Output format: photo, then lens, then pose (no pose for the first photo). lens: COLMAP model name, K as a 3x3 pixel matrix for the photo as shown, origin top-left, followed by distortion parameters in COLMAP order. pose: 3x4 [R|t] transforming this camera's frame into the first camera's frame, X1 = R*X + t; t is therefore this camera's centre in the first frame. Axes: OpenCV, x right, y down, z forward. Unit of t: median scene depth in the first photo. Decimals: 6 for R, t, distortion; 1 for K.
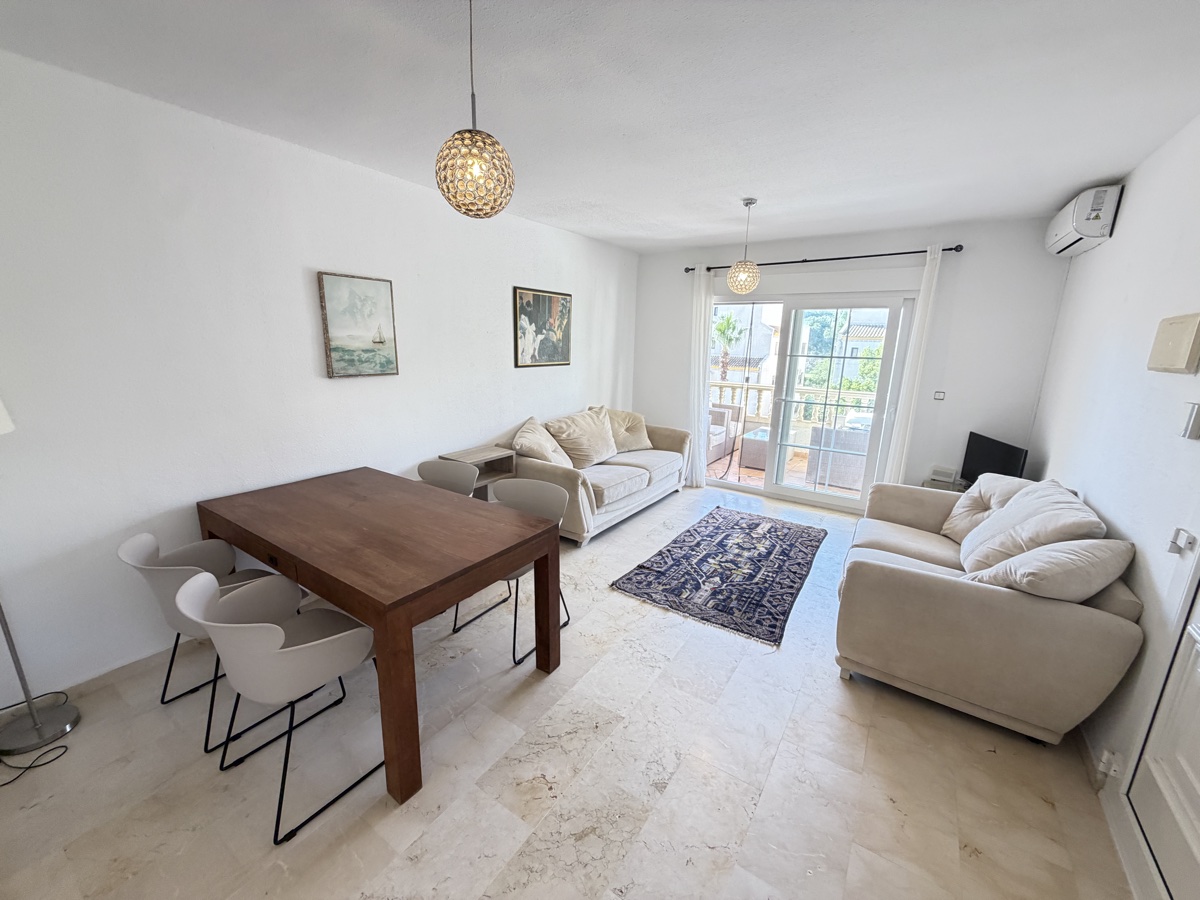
lens RADIAL K [[479.3, 0, 594.9], [0, 479.3, 453.2], [0, 0, 1]] dist [-0.000740, -0.000232]
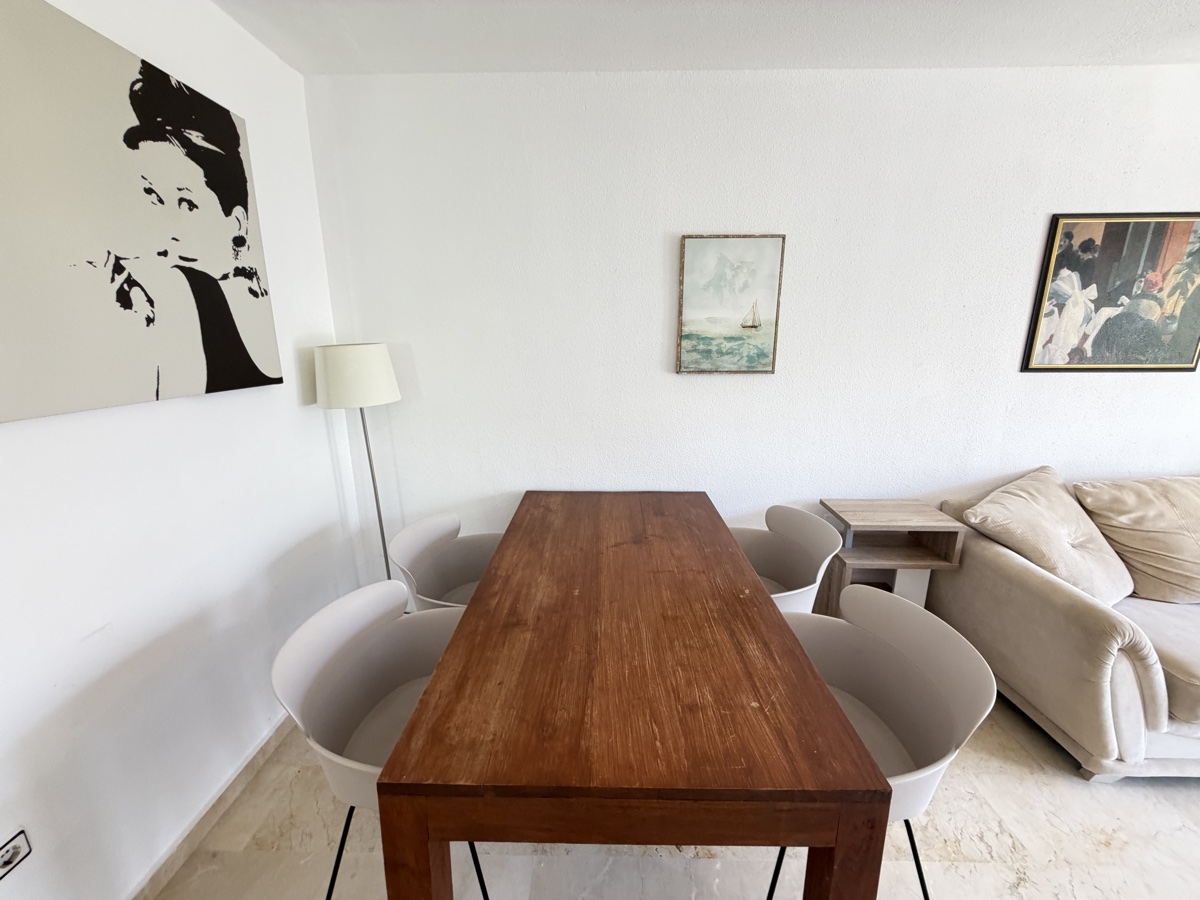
lens RADIAL K [[479.3, 0, 594.9], [0, 479.3, 453.2], [0, 0, 1]] dist [-0.000740, -0.000232]
pose [[0.543960, 0.175071, -0.820645, 0.032956], [-0.179499, 0.979632, 0.090008, -0.057941], [0.819687, 0.098344, 0.564306, 0.354242]]
